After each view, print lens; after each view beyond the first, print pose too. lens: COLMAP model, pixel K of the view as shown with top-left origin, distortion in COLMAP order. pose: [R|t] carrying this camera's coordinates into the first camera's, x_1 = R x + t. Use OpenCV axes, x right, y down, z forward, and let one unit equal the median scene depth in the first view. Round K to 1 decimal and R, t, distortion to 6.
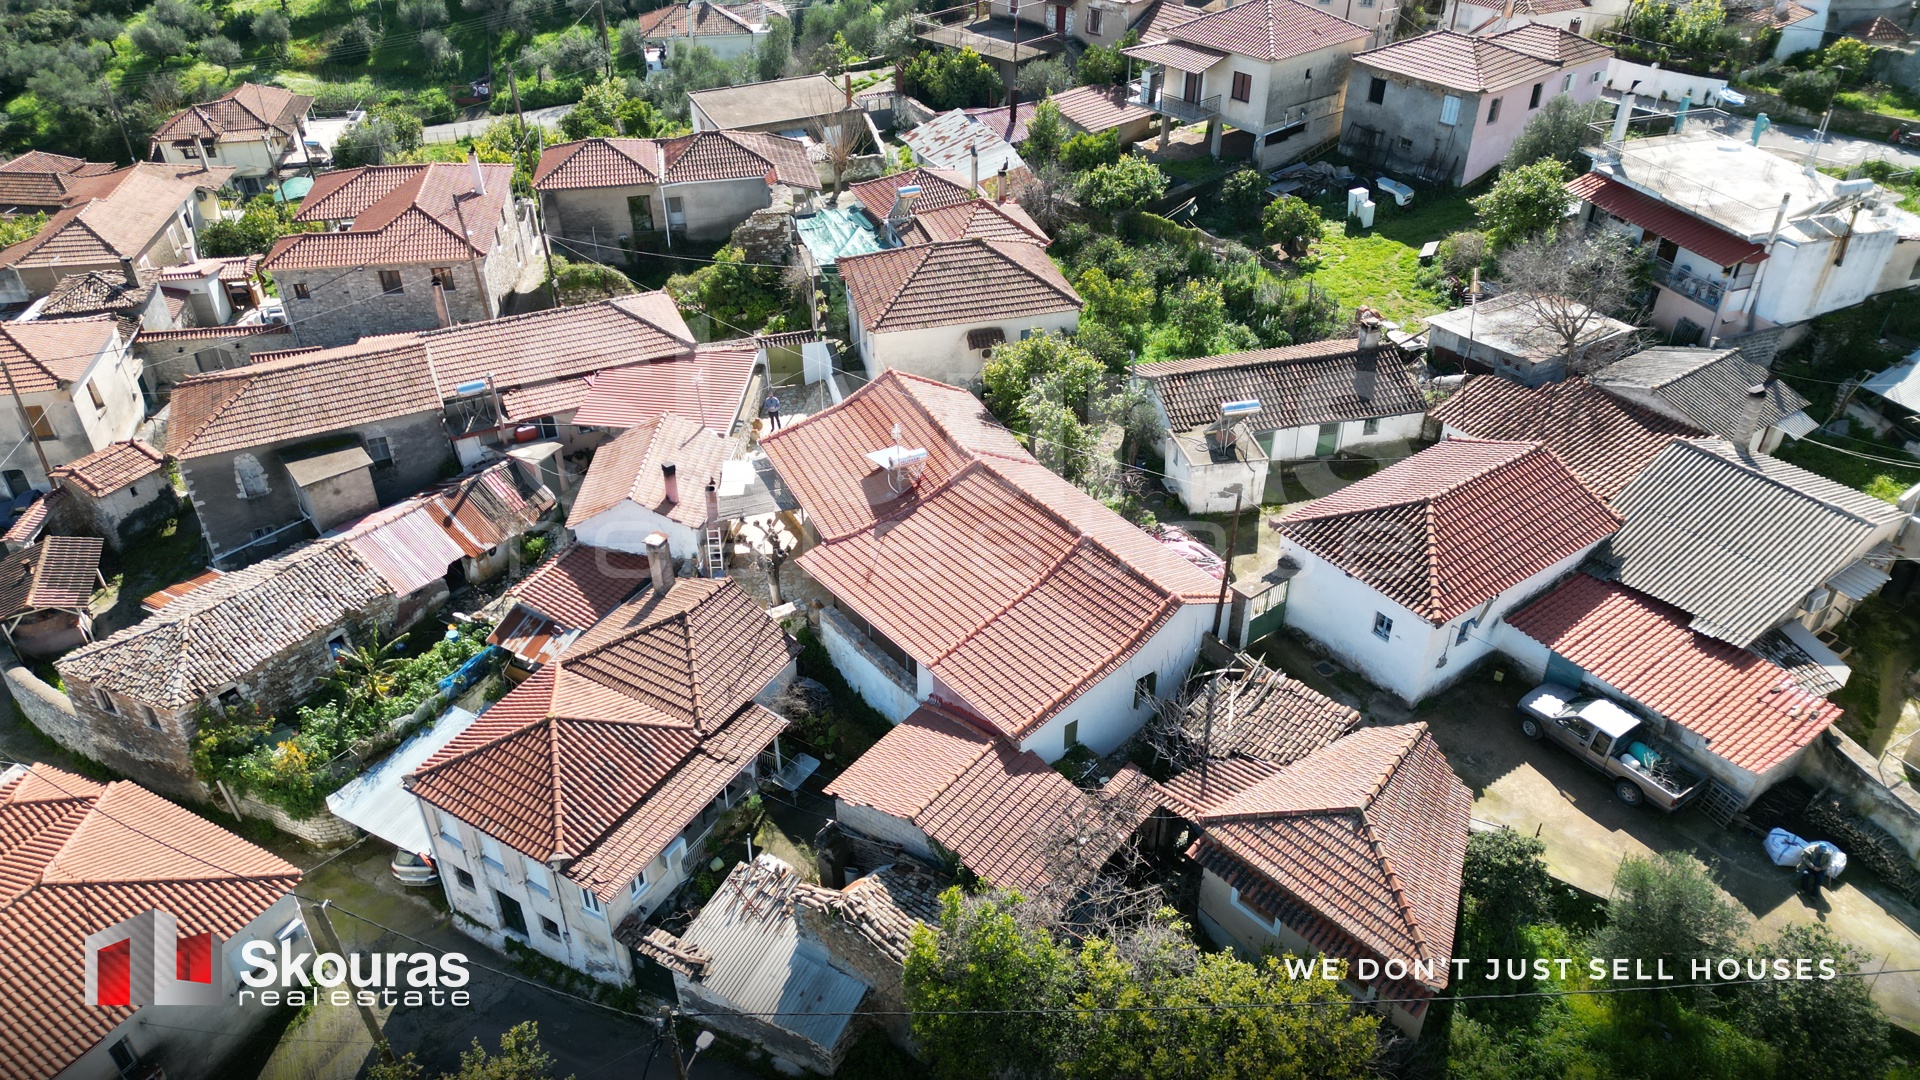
lens RADIAL K [[1339.2, 0, 960.0], [0, 1339.2, 540.0], [0, 0, 1]] dist [0.085449, -0.071831]
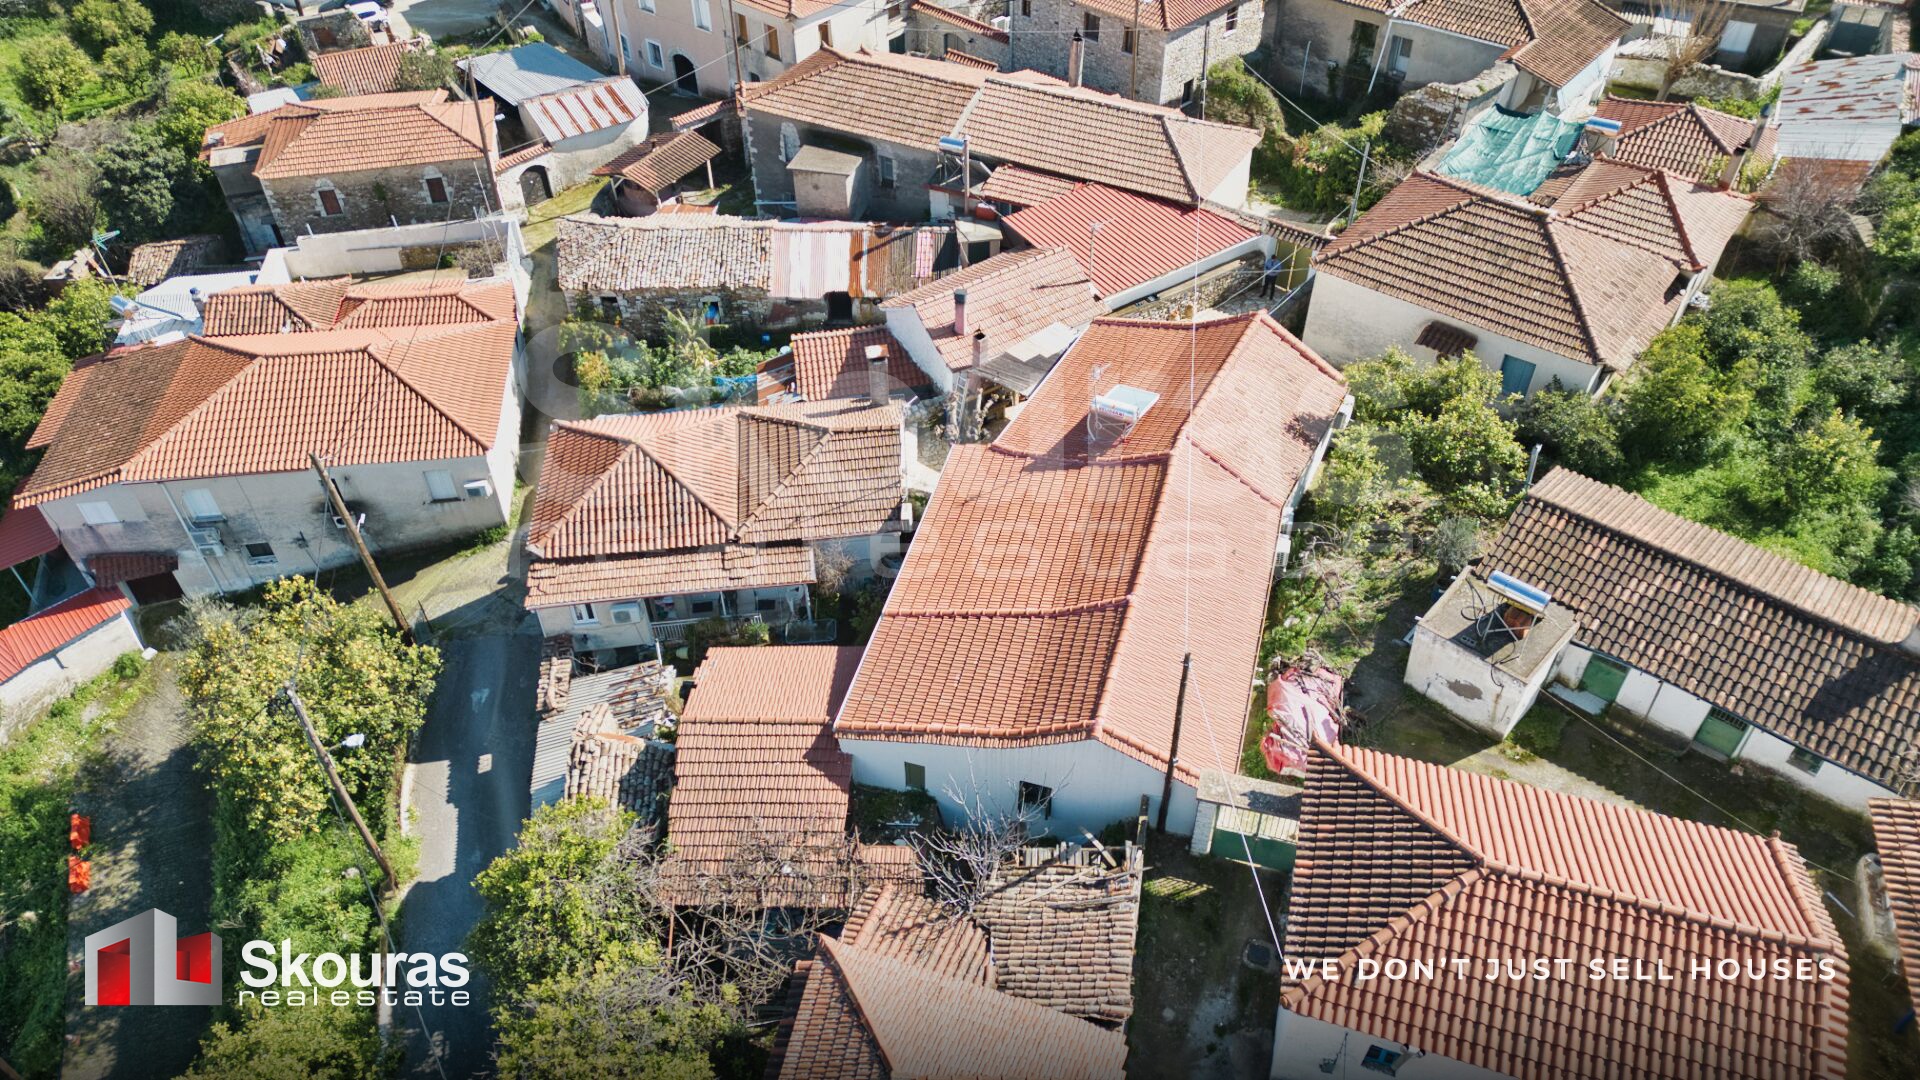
lens RADIAL K [[1339.2, 0, 960.0], [0, 1339.2, 540.0], [0, 0, 1]] dist [0.085449, -0.071831]
pose [[0.600812, 0.542988, -0.586676, 0.439920], [-0.446874, 0.836658, 0.316712, -0.217228], [0.662818, 0.071886, 0.745322, 0.346674]]
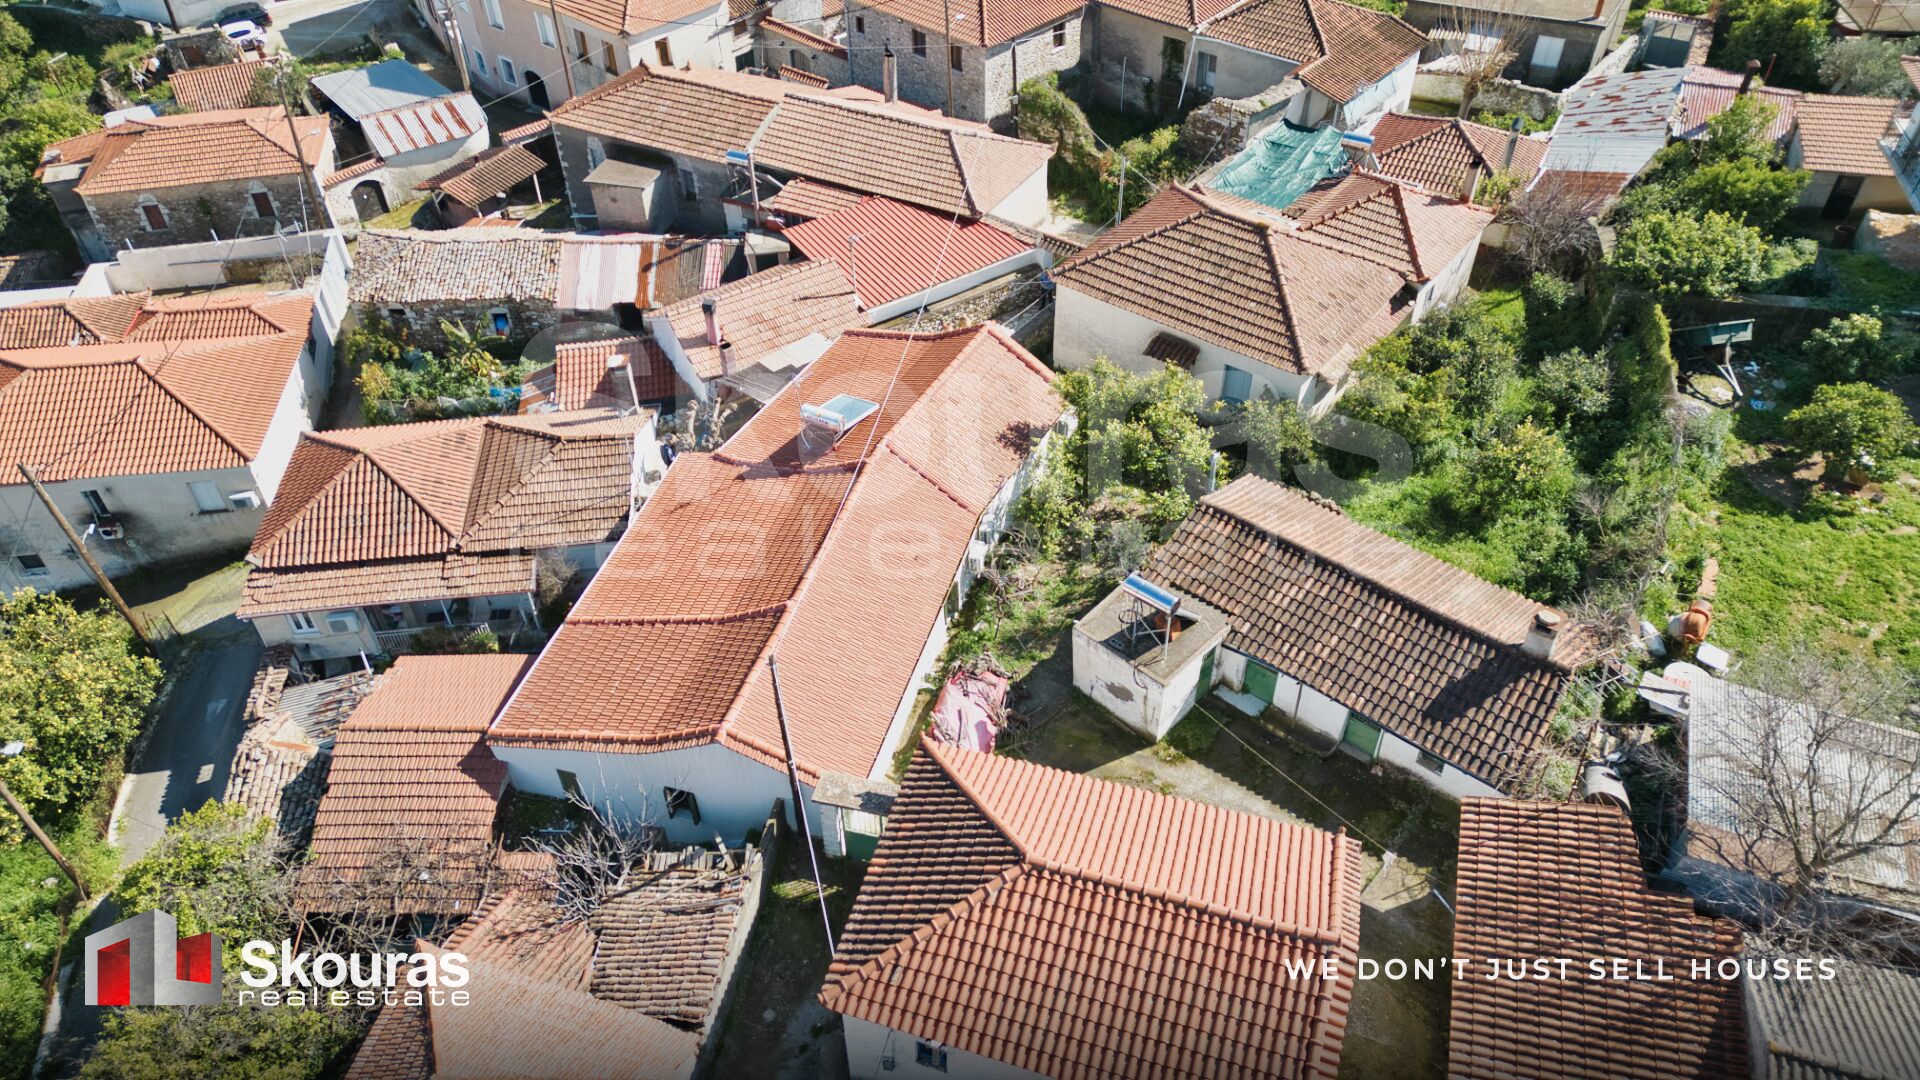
lens RADIAL K [[1339.2, 0, 960.0], [0, 1339.2, 540.0], [0, 0, 1]] dist [0.085449, -0.071831]
pose [[0.599988, 0.533934, -0.595759, 0.559866], [-0.443396, 0.841787, 0.307887, -0.297932], [0.665894, 0.079429, 0.741806, 0.467045]]
